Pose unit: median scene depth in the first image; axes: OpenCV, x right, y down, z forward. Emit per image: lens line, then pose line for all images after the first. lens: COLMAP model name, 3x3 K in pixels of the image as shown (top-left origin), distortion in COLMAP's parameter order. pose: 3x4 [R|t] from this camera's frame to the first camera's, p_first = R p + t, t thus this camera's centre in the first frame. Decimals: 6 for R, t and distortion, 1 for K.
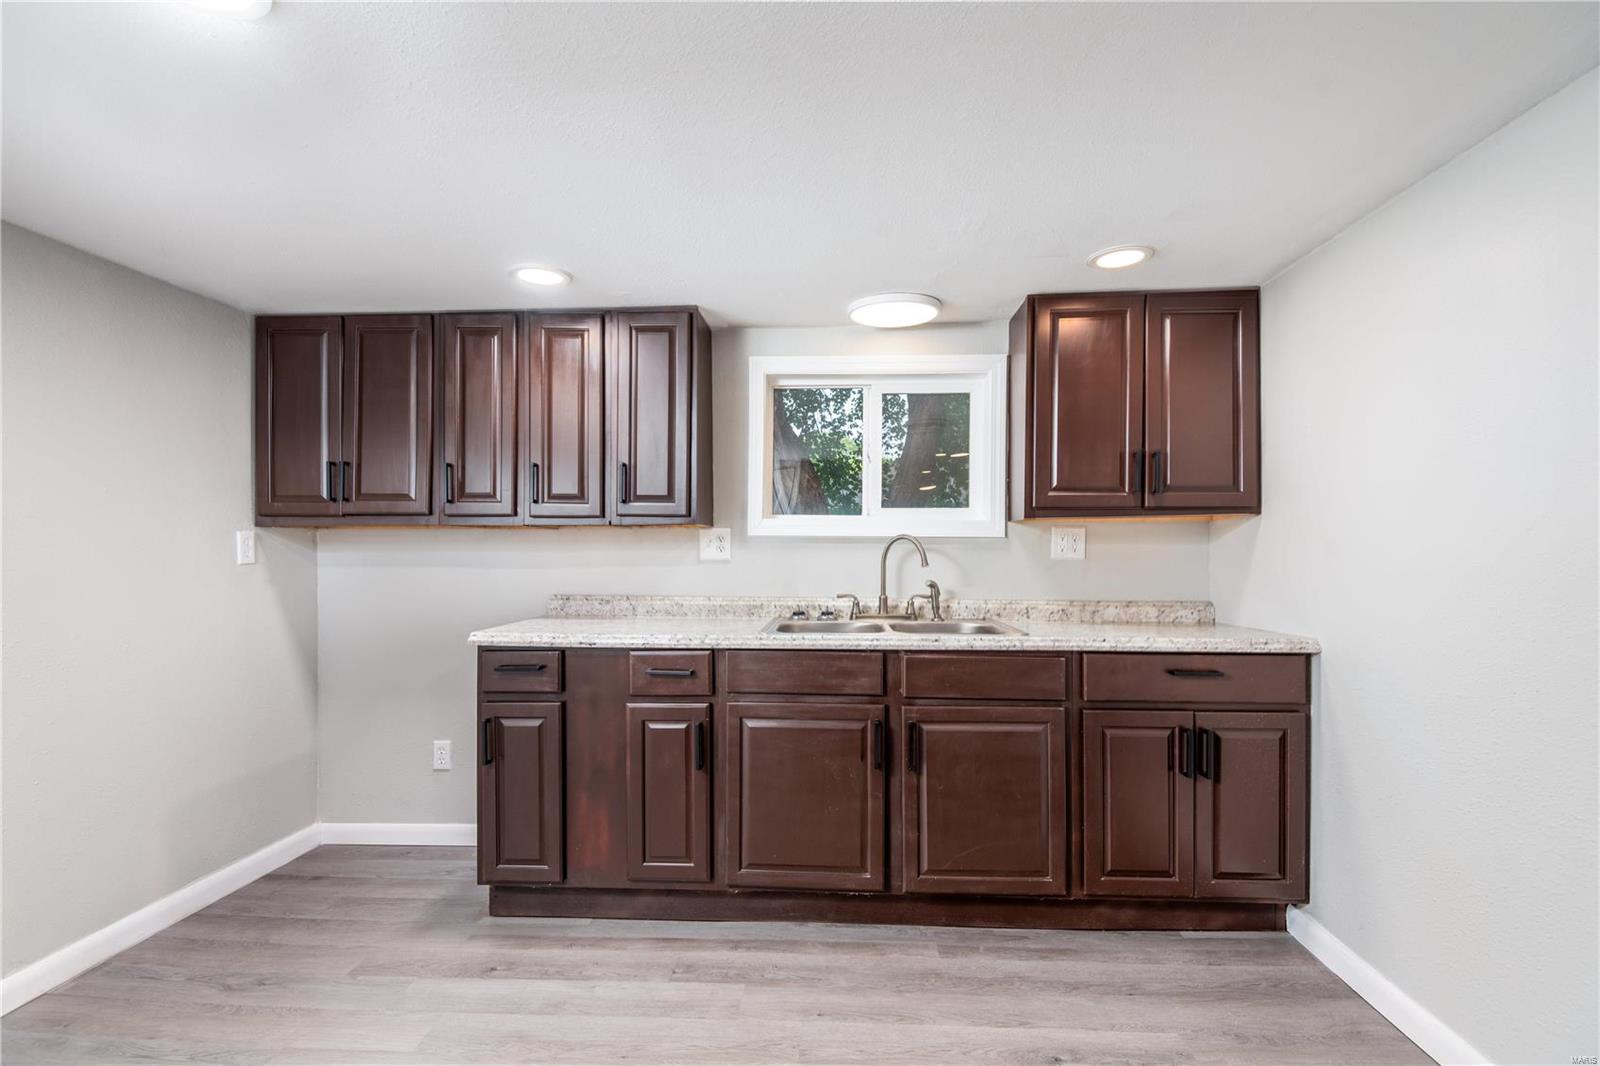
lens RADIAL K [[740.3, 0, 800.0], [0, 740.3, 533.0], [0, 0, 1]] dist [0.002522, -0.017019]
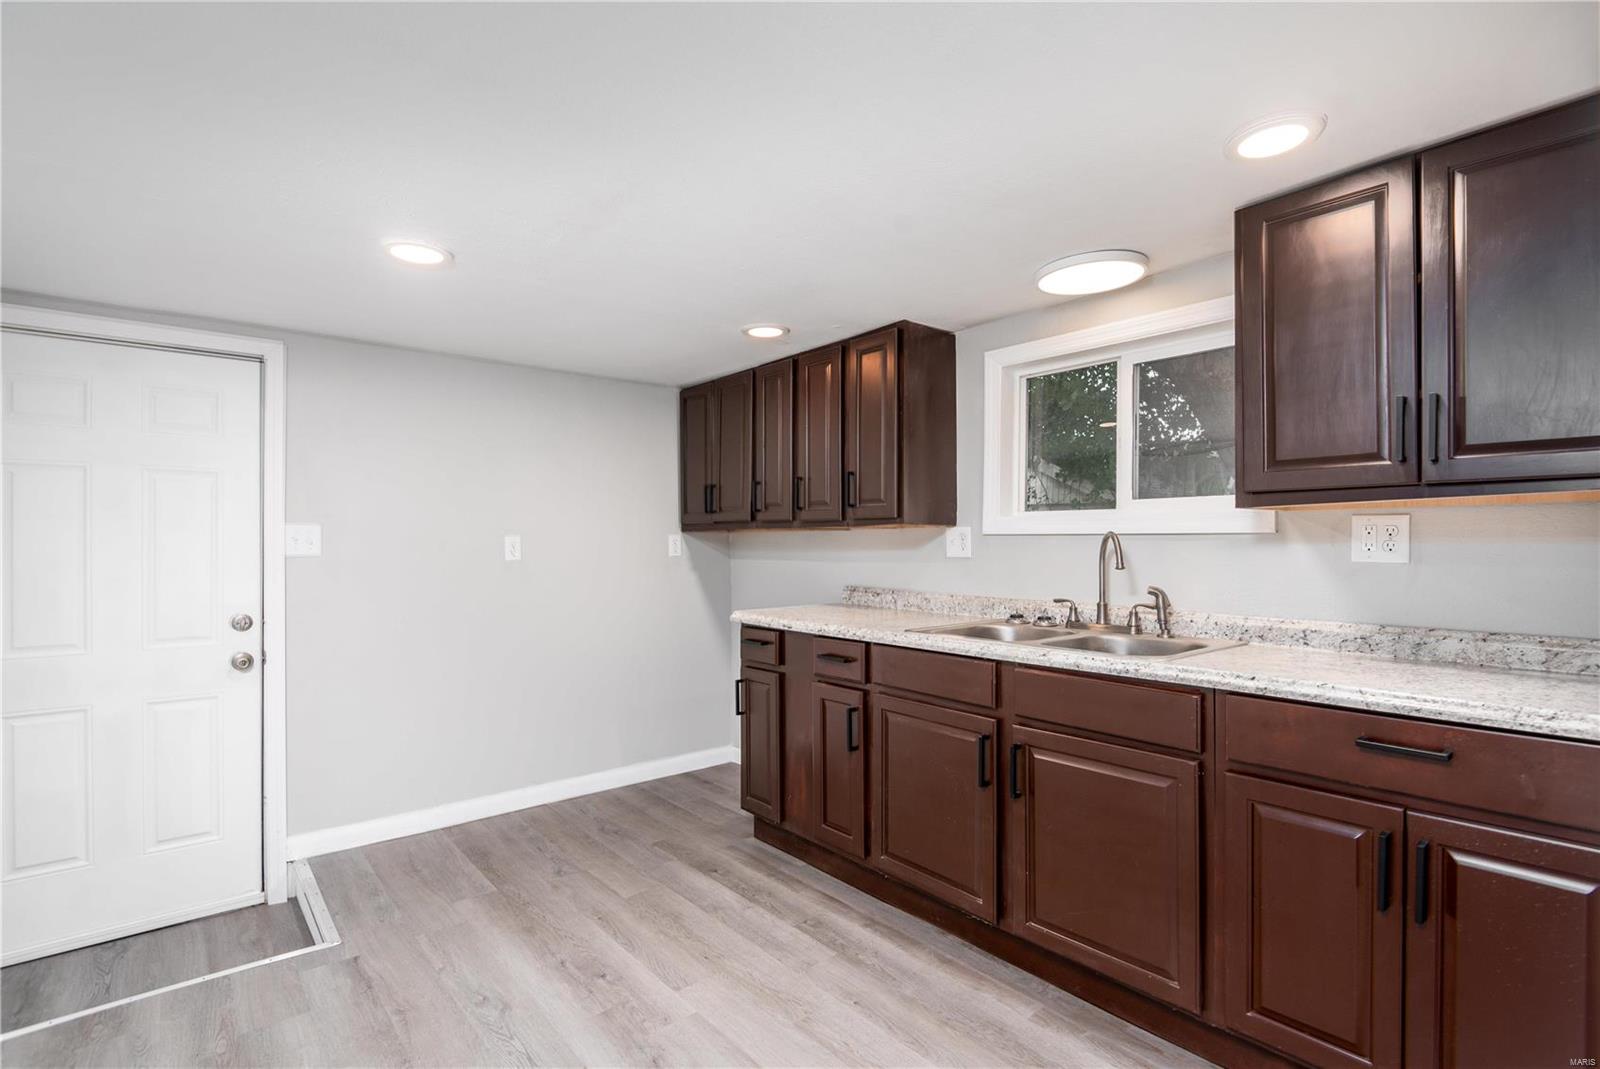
lens RADIAL K [[733.6, 0, 801.7], [0, 733.6, 519.9], [0, 0, 1]] dist [0.000244, -0.016419]
pose [[0.694146, -0.025560, -0.719380, 0.558322], [0.015512, 0.999668, -0.020551, 0.001503], [0.719667, 0.003106, 0.694313, 0.185446]]
